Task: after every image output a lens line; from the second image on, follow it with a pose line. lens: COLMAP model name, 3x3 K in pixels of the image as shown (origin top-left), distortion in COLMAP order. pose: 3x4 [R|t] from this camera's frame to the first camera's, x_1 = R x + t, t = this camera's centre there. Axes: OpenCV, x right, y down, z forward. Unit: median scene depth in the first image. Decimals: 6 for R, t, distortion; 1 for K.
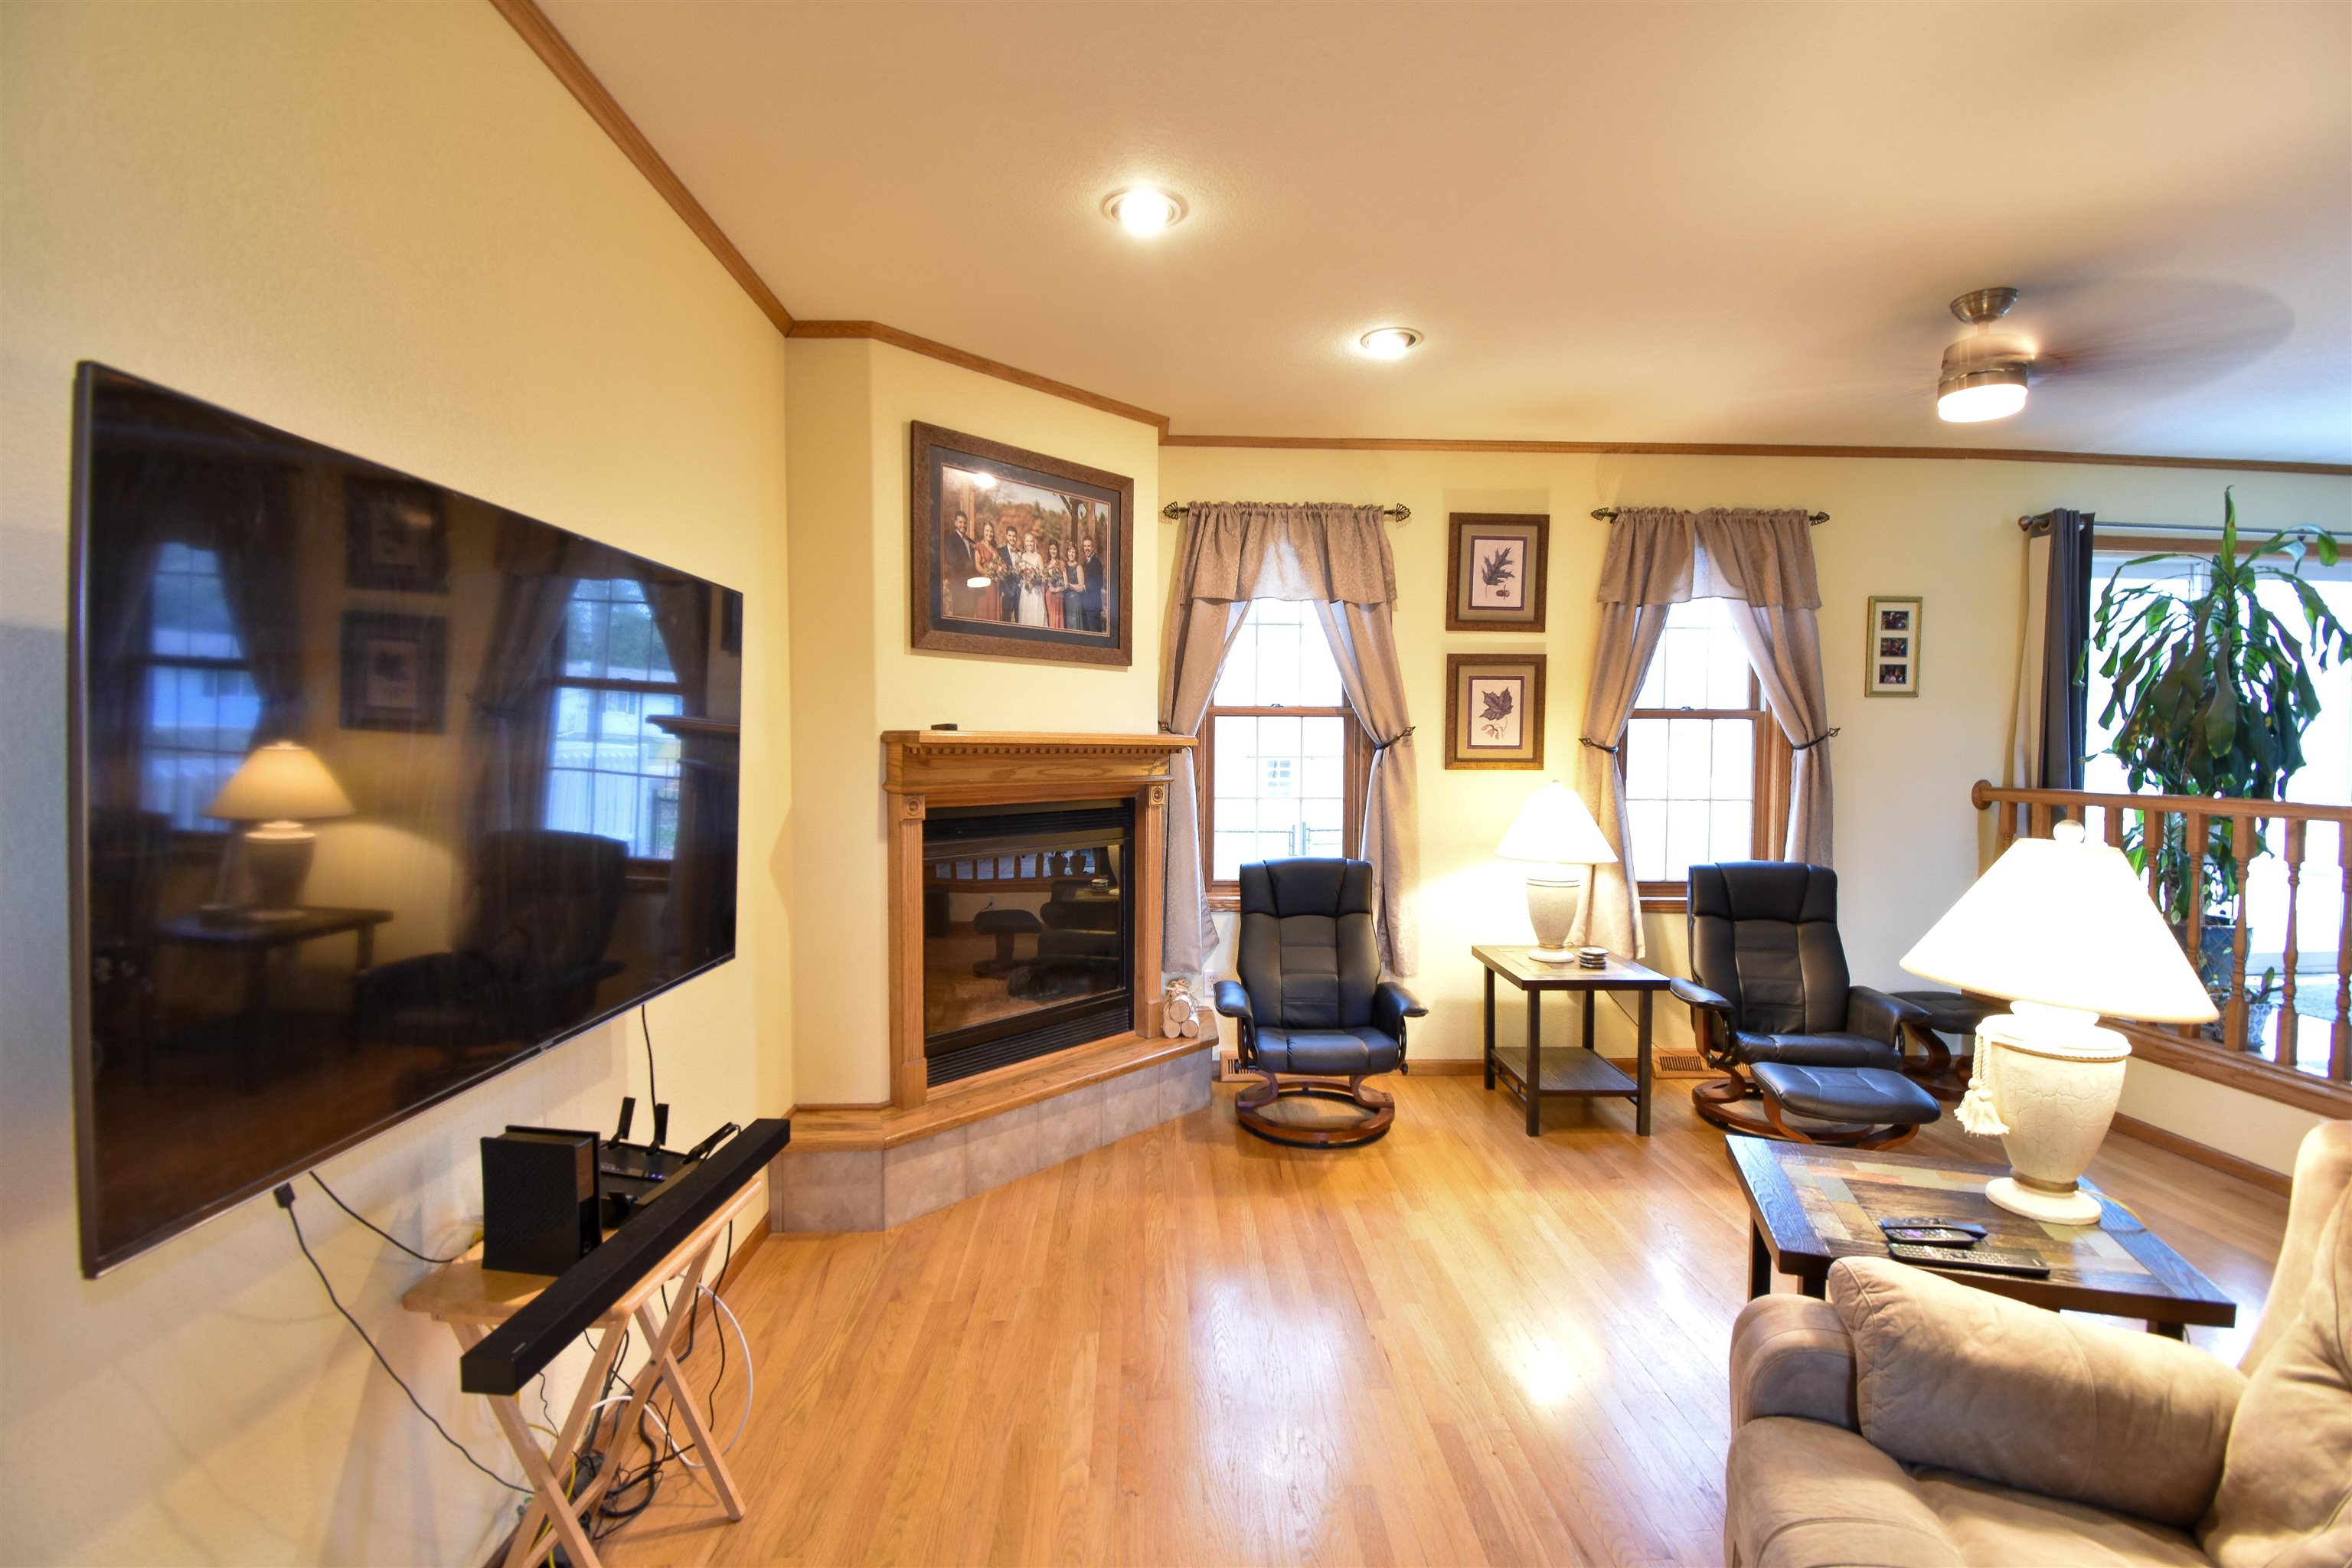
lens RADIAL K [[1021.9, 0, 1170.5], [0, 1021.9, 777.7], [0, 0, 1]] dist [0.003391, 0.000206]
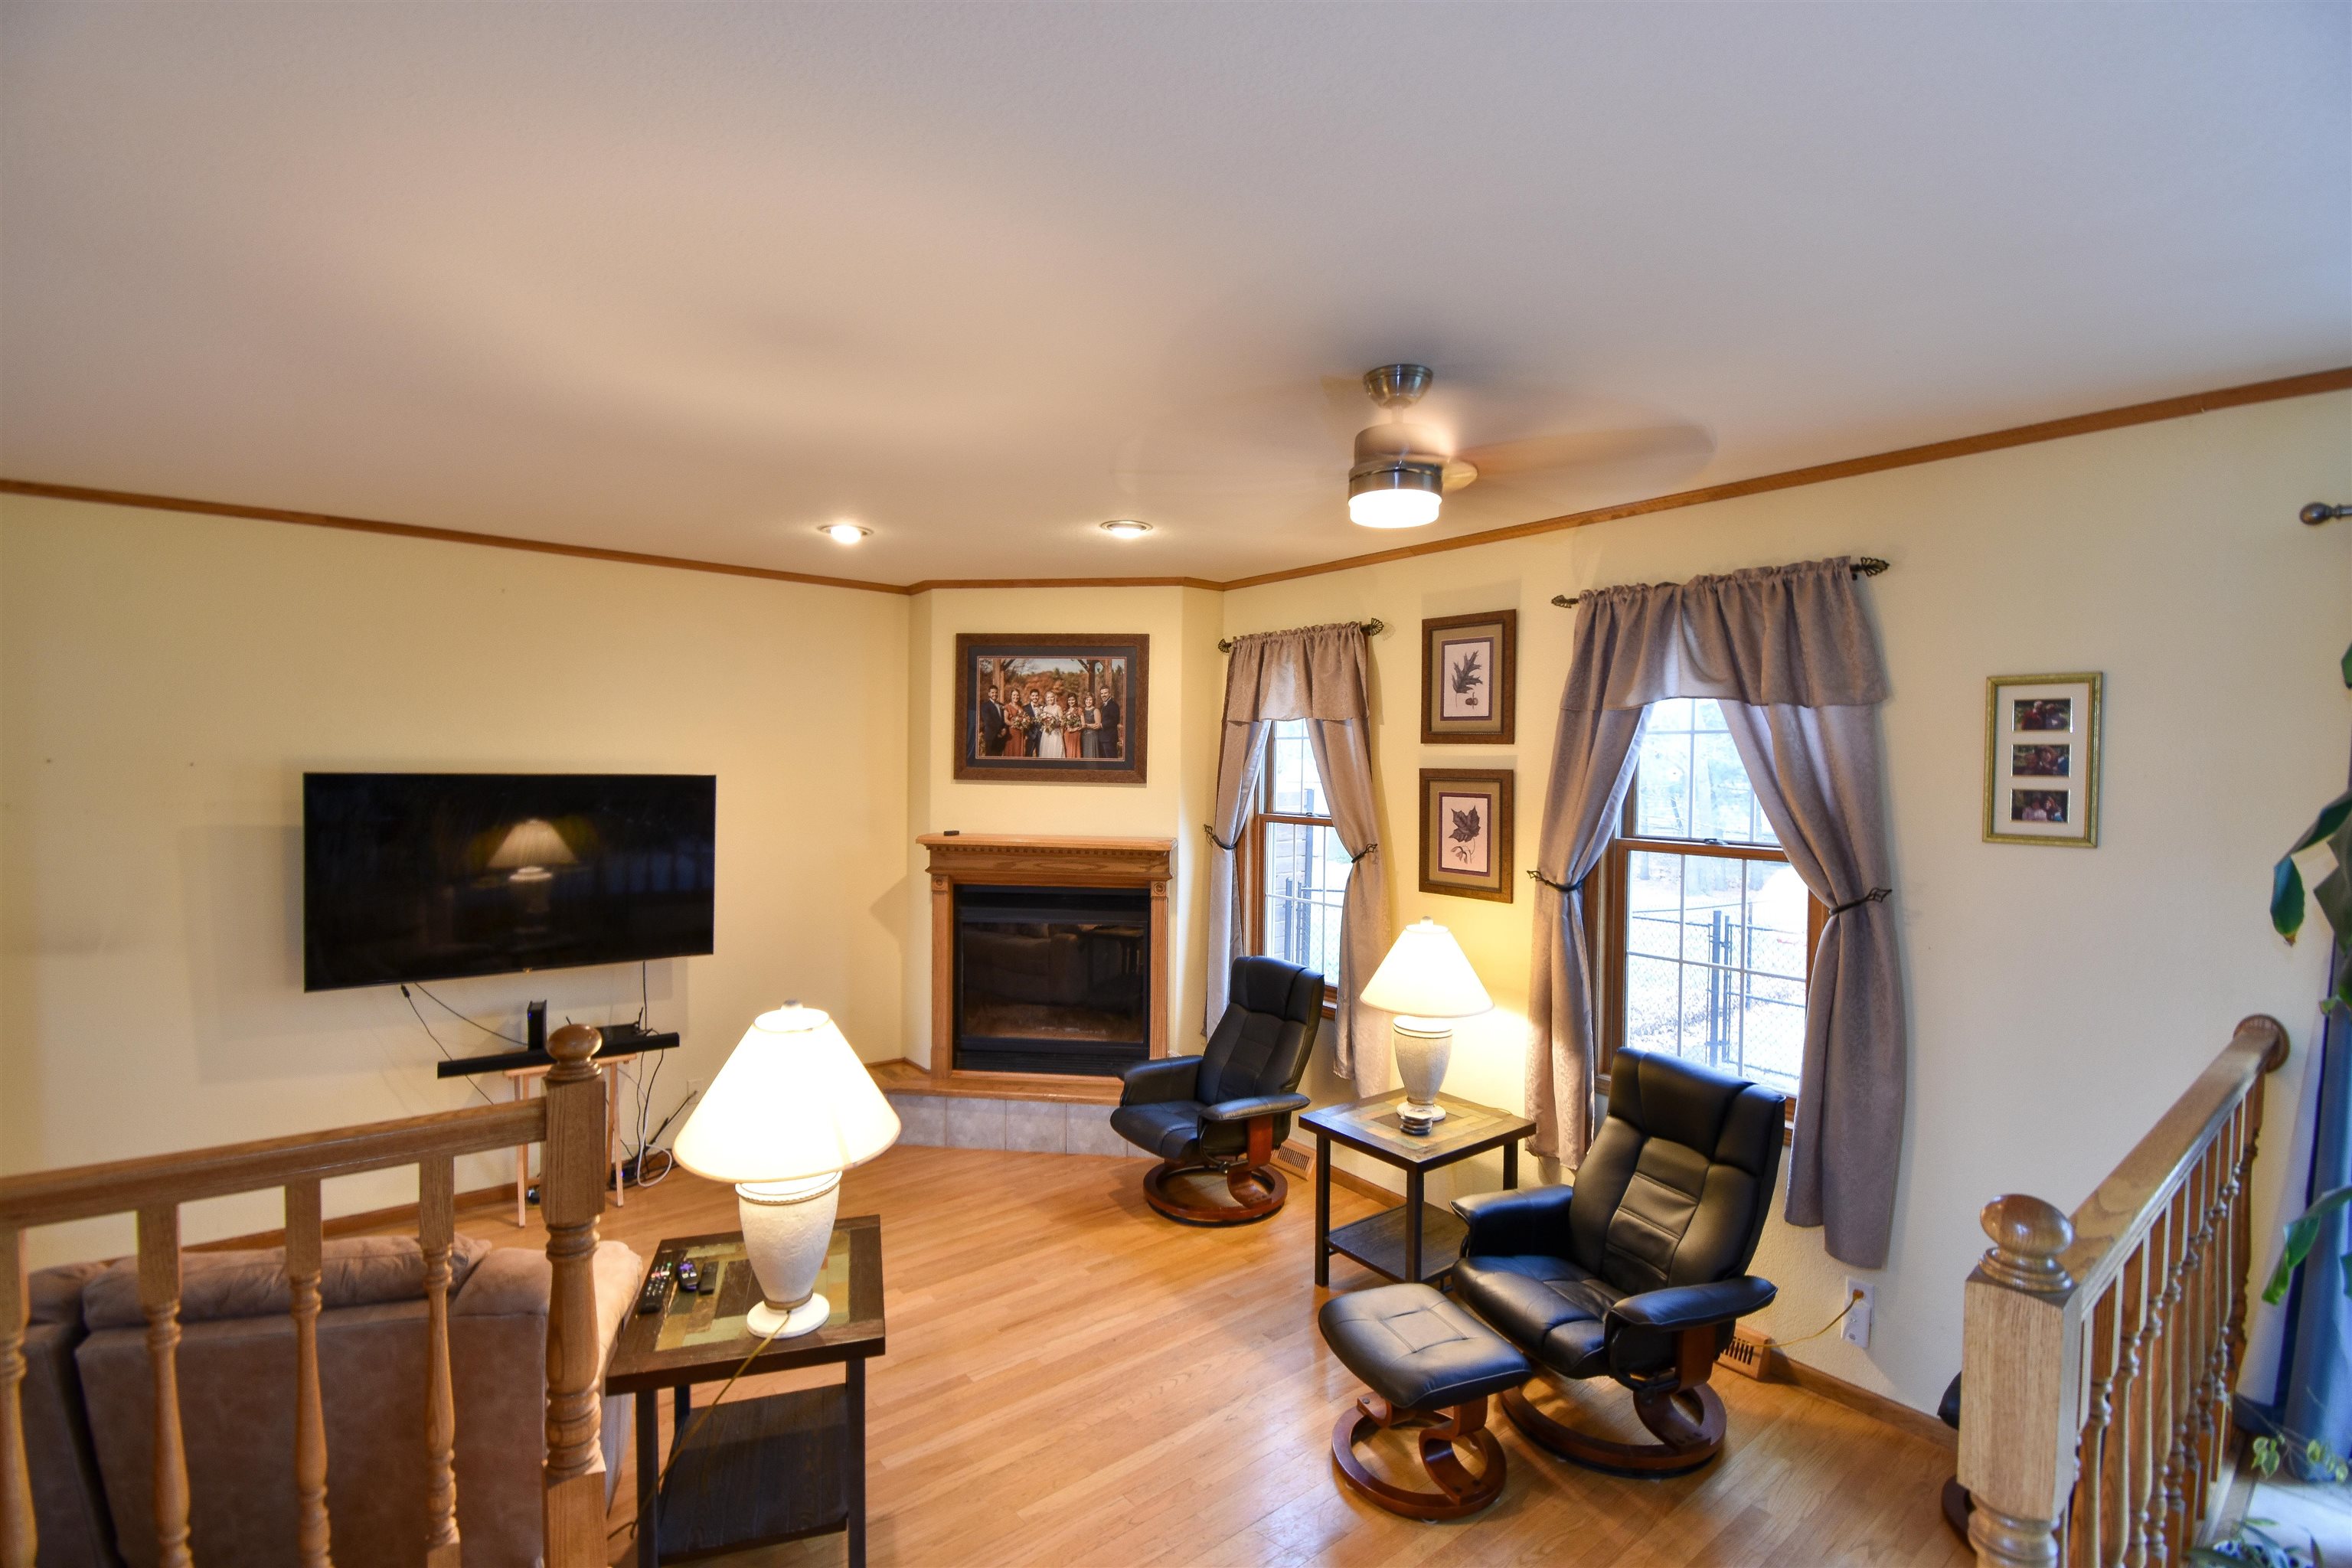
lens RADIAL K [[1021.9, 0, 1166.1], [0, 1021.9, 780.8], [0, 0, 1]] dist [0.003391, 0.000206]
pose [[0.601761, 0.013941, -0.798555, 0.885008], [-0.038555, 0.999189, -0.011610, -0.090445], [0.797745, 0.037775, 0.601810, 0.248589]]
